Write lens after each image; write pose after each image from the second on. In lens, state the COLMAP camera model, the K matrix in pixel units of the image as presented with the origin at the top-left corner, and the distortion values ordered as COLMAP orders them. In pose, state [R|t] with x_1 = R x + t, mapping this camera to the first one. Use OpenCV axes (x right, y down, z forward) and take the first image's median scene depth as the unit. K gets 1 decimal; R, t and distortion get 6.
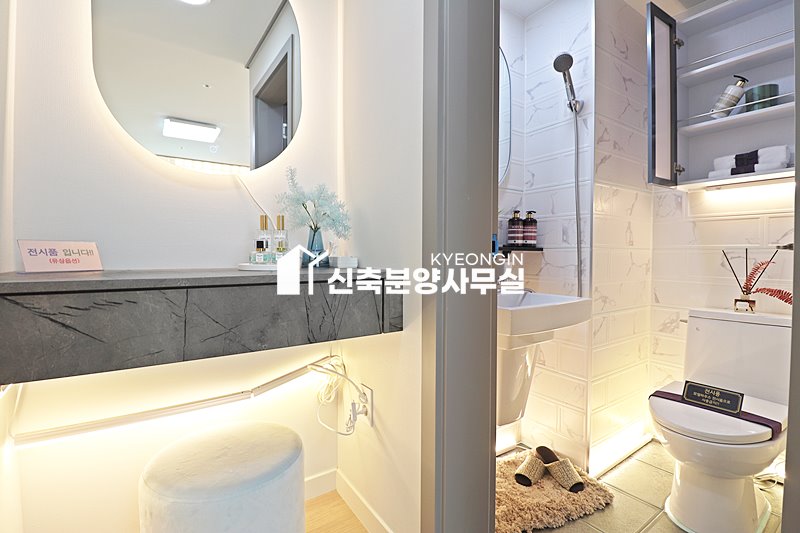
lens RADIAL K [[368.3, 0, 398.5], [0, 368.3, 259.6], [0, 0, 1]] dist [-0.002925, -0.011160]
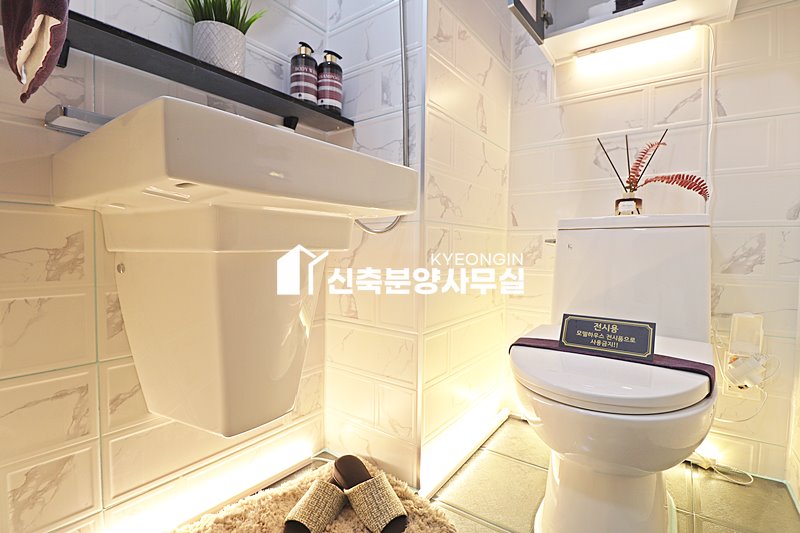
lens RADIAL K [[368.3, 0, 397.4], [0, 368.3, 267.2], [0, 0, 1]] dist [-0.002925, -0.011160]
pose [[0.943778, -0.007618, 0.330491, 0.288682], [-0.001124, 0.999655, 0.026252, 0.207002], [-0.330577, -0.025148, 0.943444, 0.455951]]
